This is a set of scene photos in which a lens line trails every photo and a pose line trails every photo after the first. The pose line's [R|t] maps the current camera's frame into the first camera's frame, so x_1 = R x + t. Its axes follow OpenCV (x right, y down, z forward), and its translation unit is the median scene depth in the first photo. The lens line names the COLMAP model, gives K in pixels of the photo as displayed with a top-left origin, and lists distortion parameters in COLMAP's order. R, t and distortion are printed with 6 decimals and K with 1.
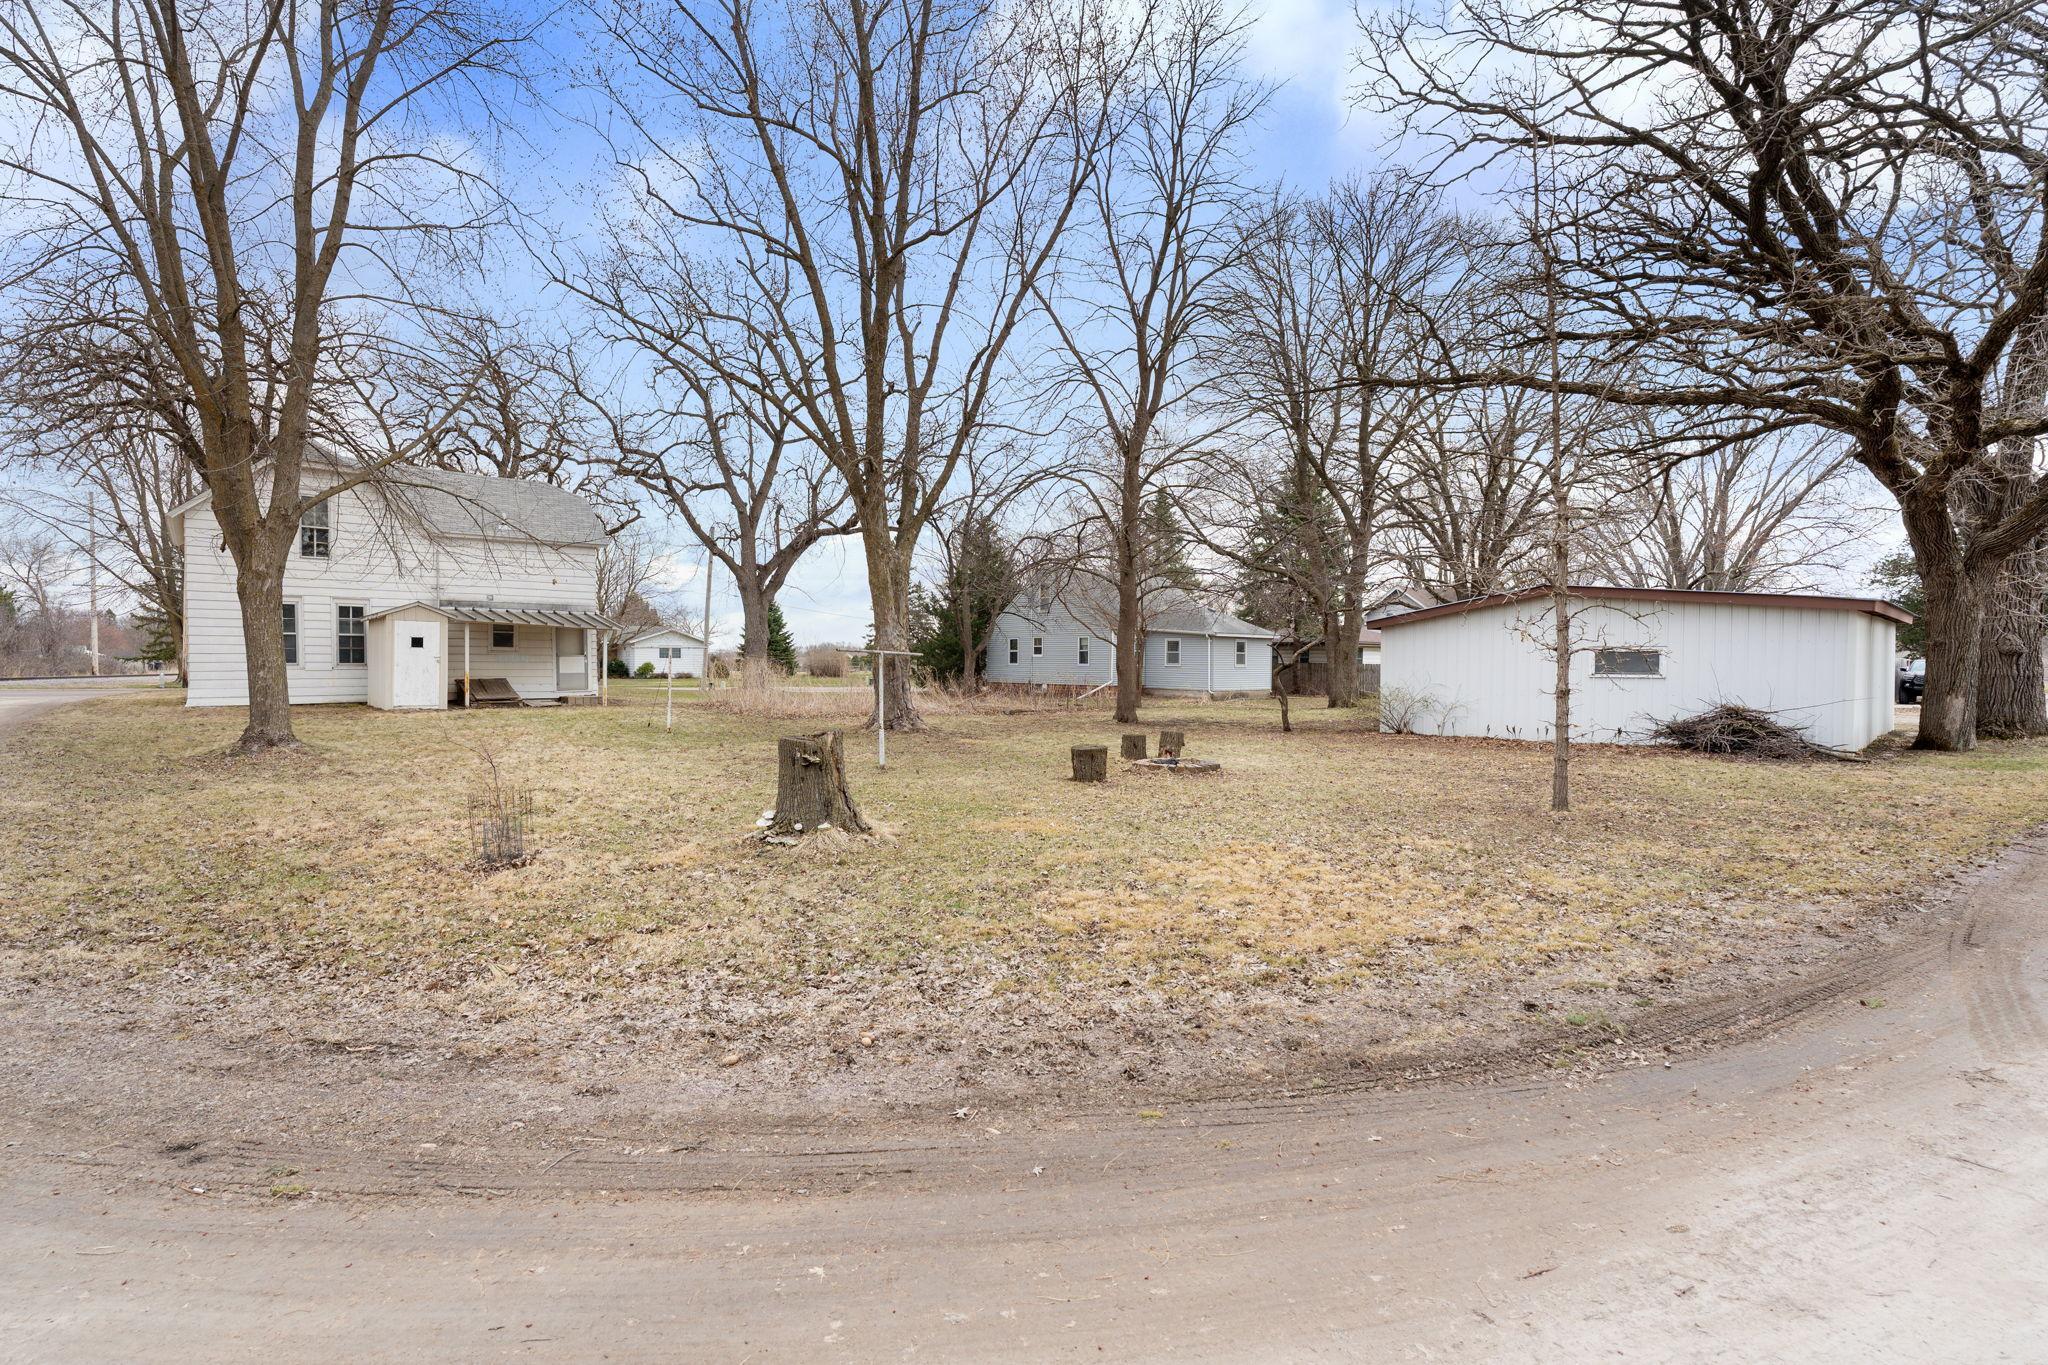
lens RADIAL K [[924.5, 0, 1026.2], [0, 924.5, 685.5], [0, 0, 1]] dist [-0.000118, -0.000313]
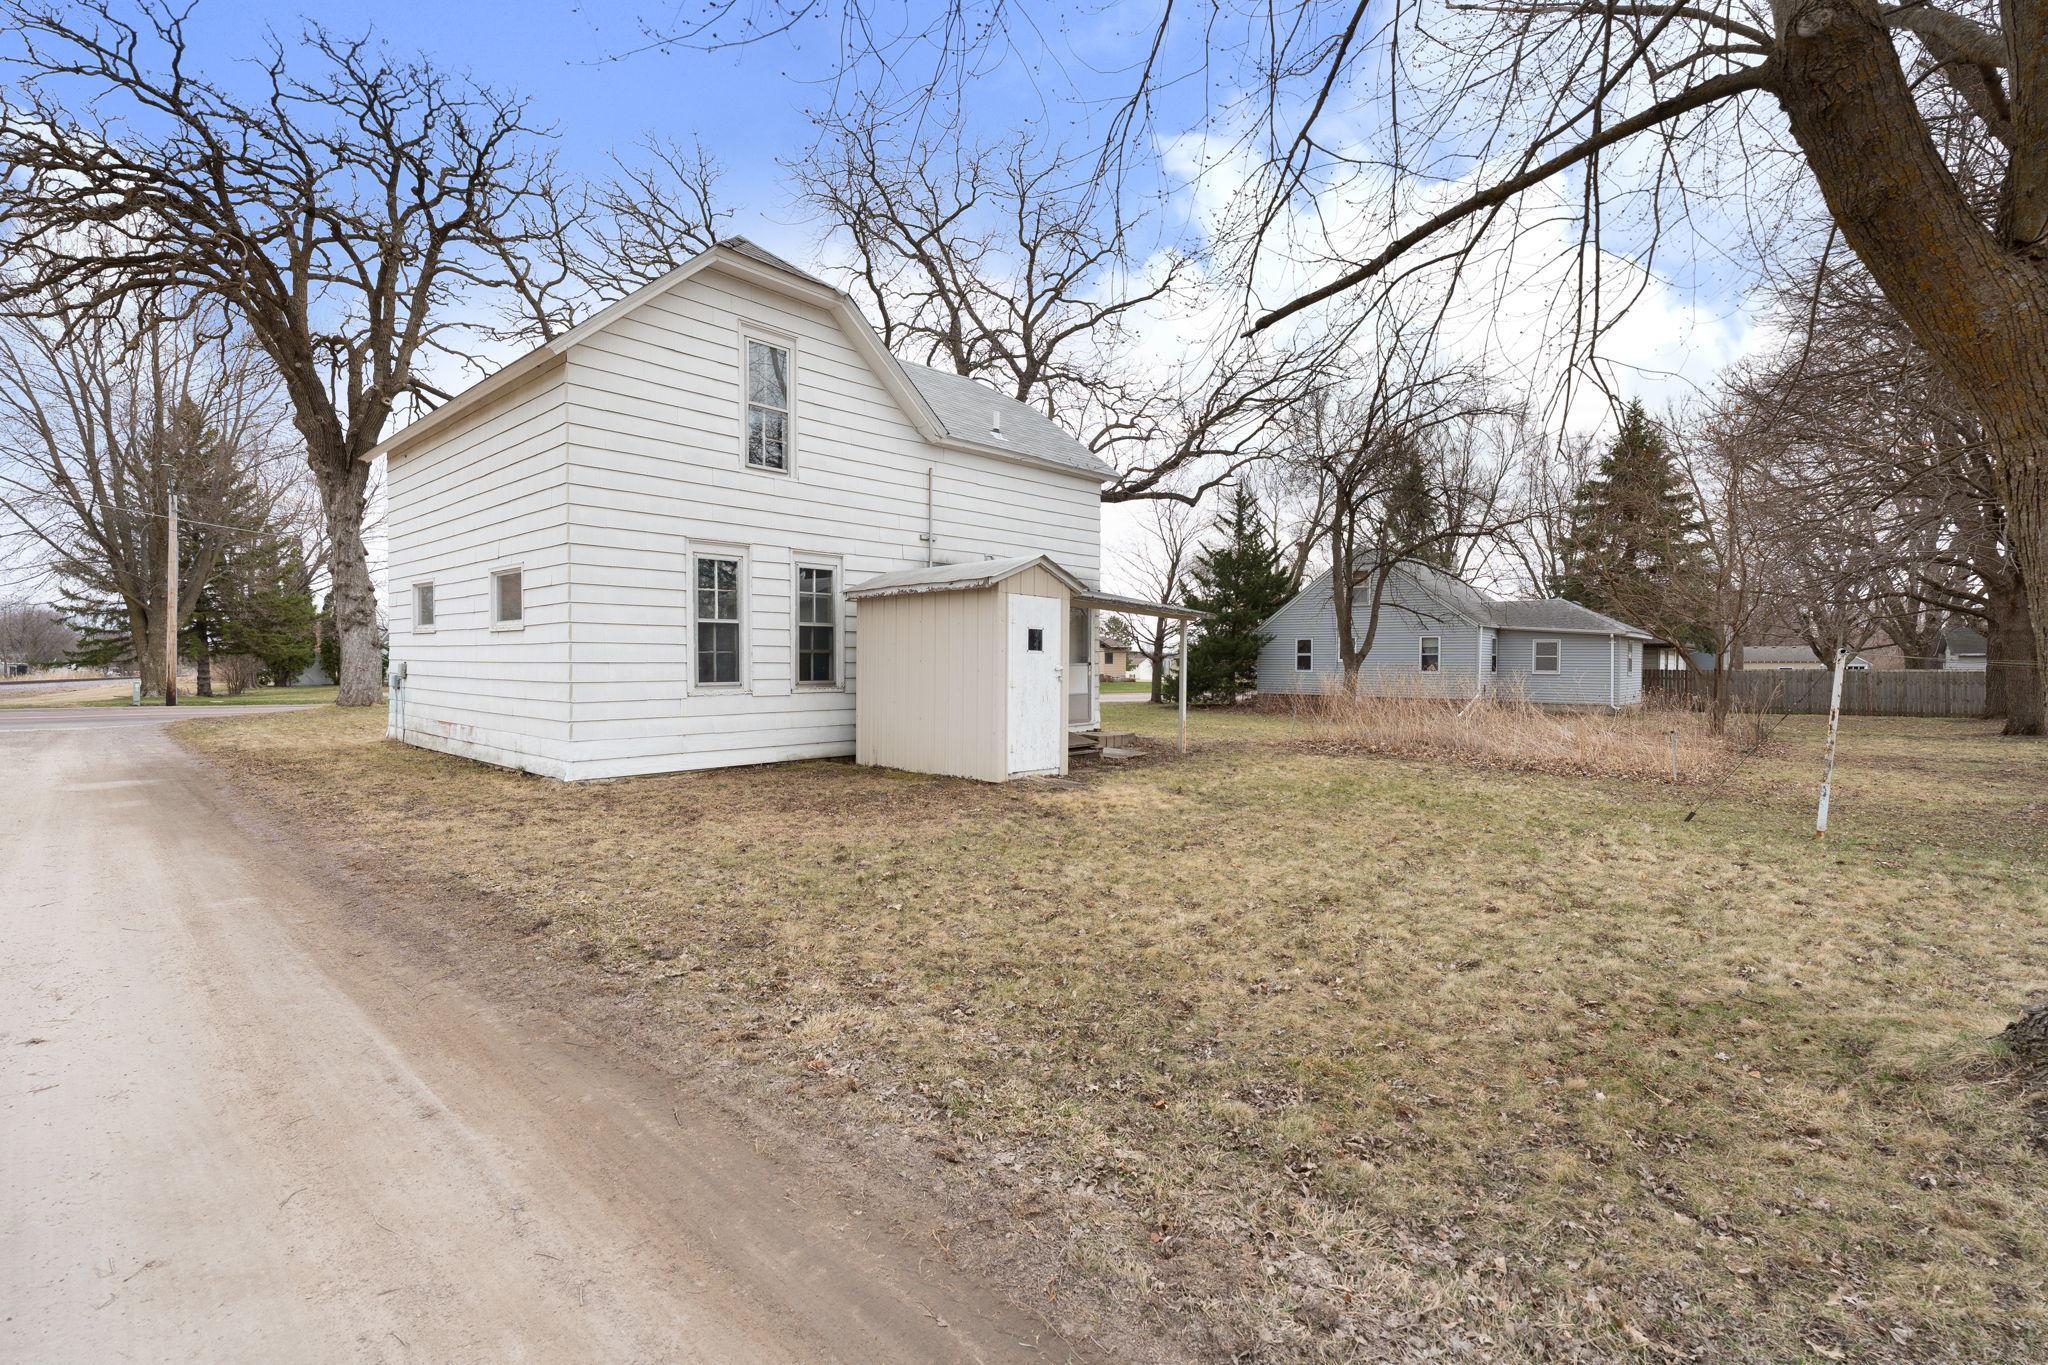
lens RADIAL K [[924.5, 0, 1012.9], [0, 924.5, 668.5], [0, 0, 1]] dist [-0.000118, -0.000313]
pose [[0.995742, 0.000417, 0.092178, -0.339099], [0.001462, 0.999793, -0.020312, -0.009903], [-0.092168, 0.020360, 0.995535, 0.243811]]
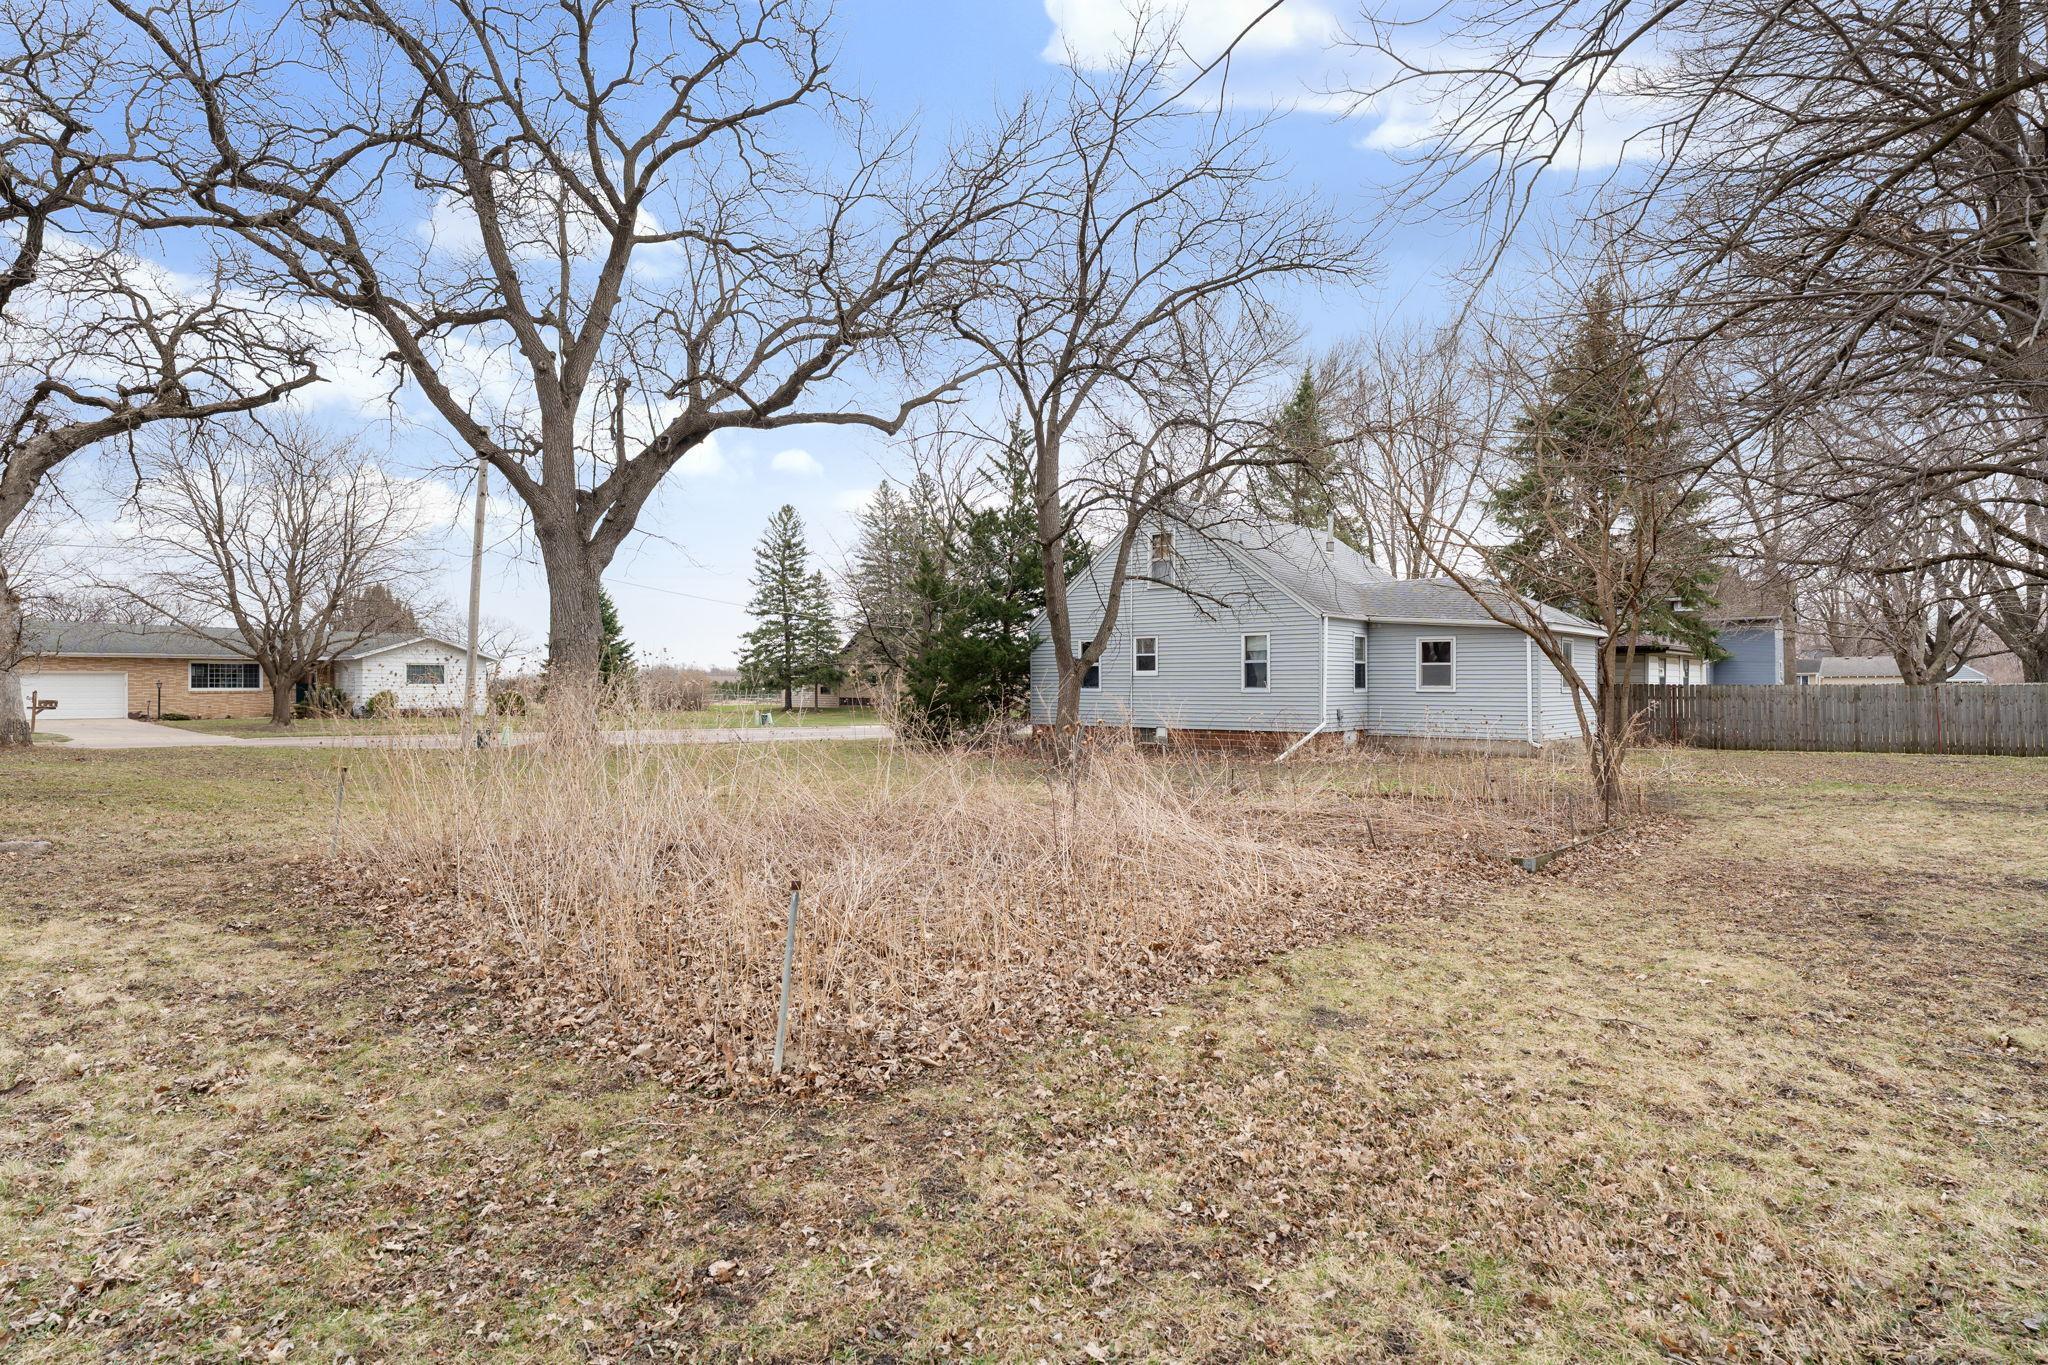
lens RADIAL K [[1100.0, 0, 1012.0], [0, 1100.0, 676.0], [0, 0, 1]] dist [0.003397, 0.005421]
pose [[0.995286, -0.005335, 0.096835, -0.118666], [0.008784, 0.999341, -0.035233, -0.009682], [-0.096584, 0.035918, 0.994677, 0.401528]]
